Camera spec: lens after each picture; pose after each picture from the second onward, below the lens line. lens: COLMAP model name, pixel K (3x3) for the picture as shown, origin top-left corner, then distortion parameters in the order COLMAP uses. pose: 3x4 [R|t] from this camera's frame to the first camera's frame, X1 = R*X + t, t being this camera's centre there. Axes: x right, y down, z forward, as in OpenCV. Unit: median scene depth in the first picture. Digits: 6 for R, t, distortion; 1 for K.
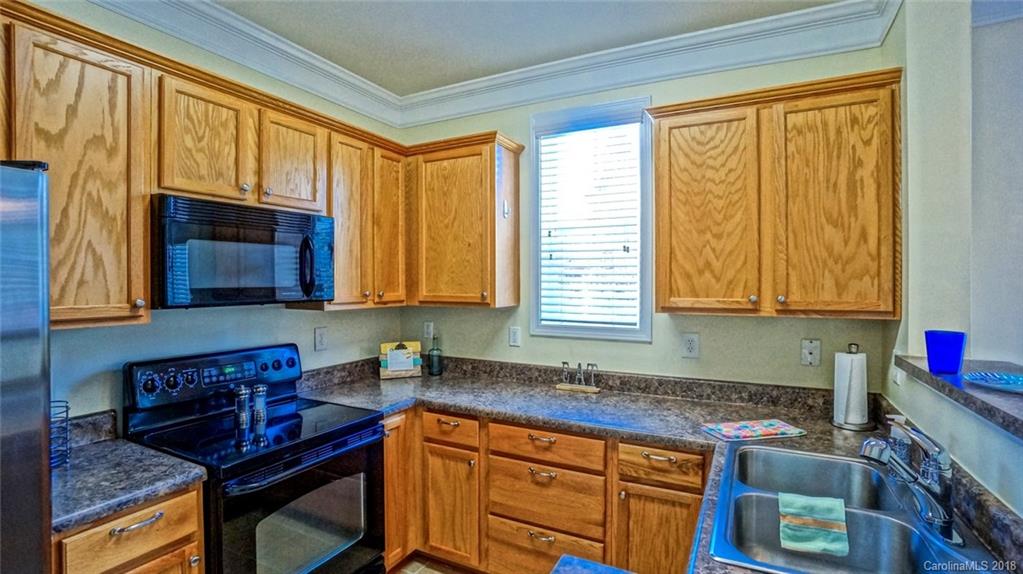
lens RADIAL K [[470.9, 0, 520.9], [0, 470.9, 283.5], [0, 0, 1]] dist [-0.048557, 0.015807]
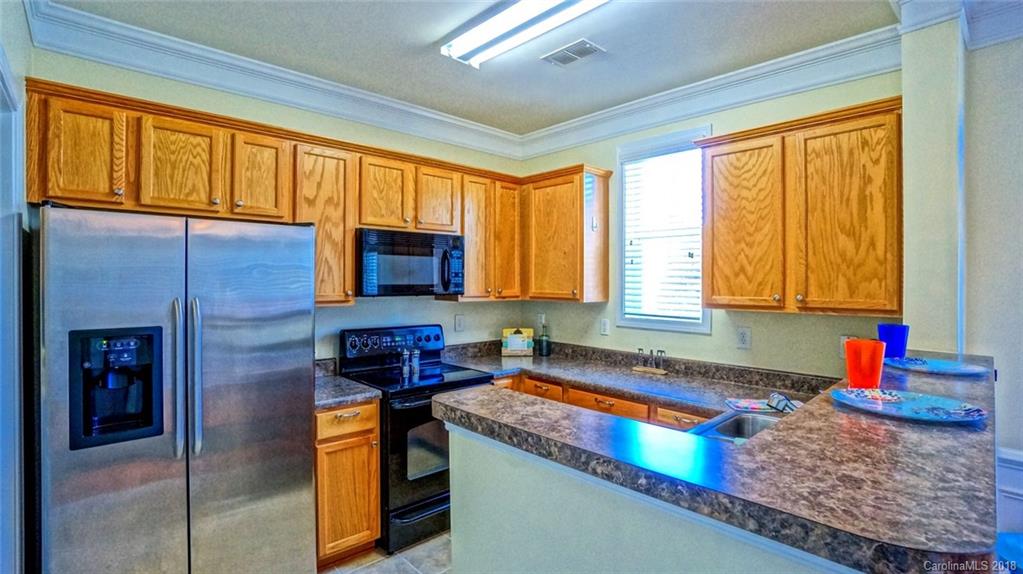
lens RADIAL K [[470.9, 0, 513.5], [0, 470.9, 282.9], [0, 0, 1]] dist [-0.048557, 0.015807]
pose [[0.939007, 0.007112, -0.343824, 0.261023], [-0.008052, 0.999967, -0.001306, 0.002332], [0.343803, 0.003995, 0.939033, -0.326959]]
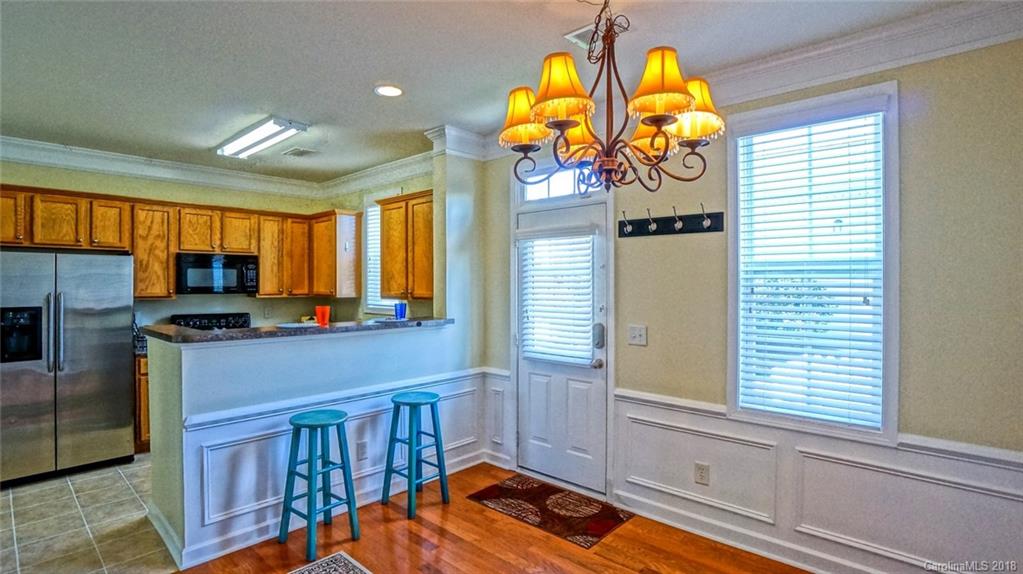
lens RADIAL K [[470.9, 0, 495.0], [0, 470.9, 286.0], [0, 0, 1]] dist [-0.048557, 0.015807]
pose [[0.962110, 0.000852, -0.272661, 1.448952], [-0.001966, 0.999991, -0.003813, 0.011158], [0.272655, 0.004205, 0.962103, -0.928775]]
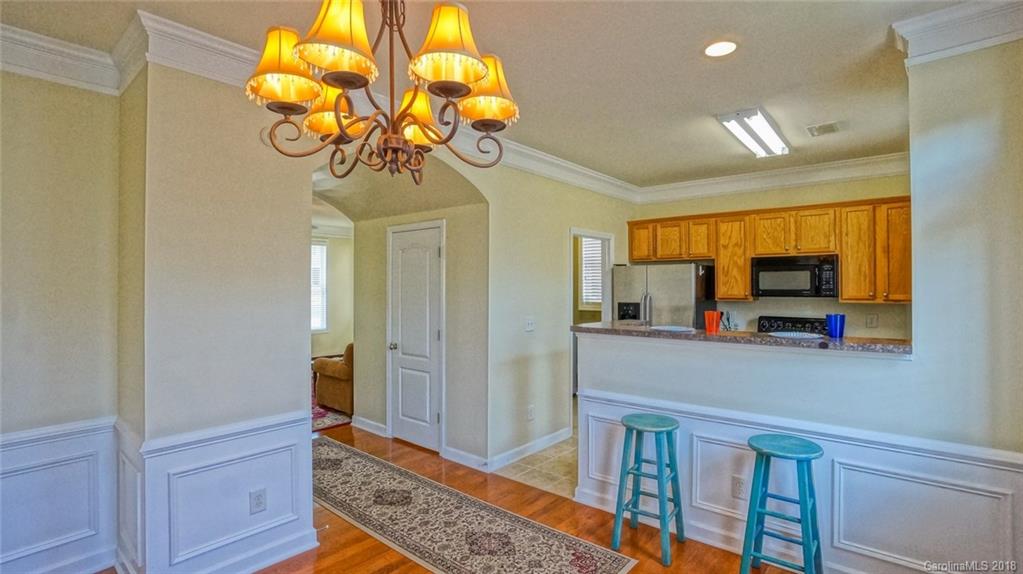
lens RADIAL K [[470.9, 0, 522.2], [0, 470.9, 277.5], [0, 0, 1]] dist [-0.048557, 0.015807]
pose [[-0.190358, -0.022162, -0.981464, 1.944570], [-0.009410, 0.999740, -0.020749, 0.008900], [0.981670, 0.005285, -0.190518, 0.092707]]
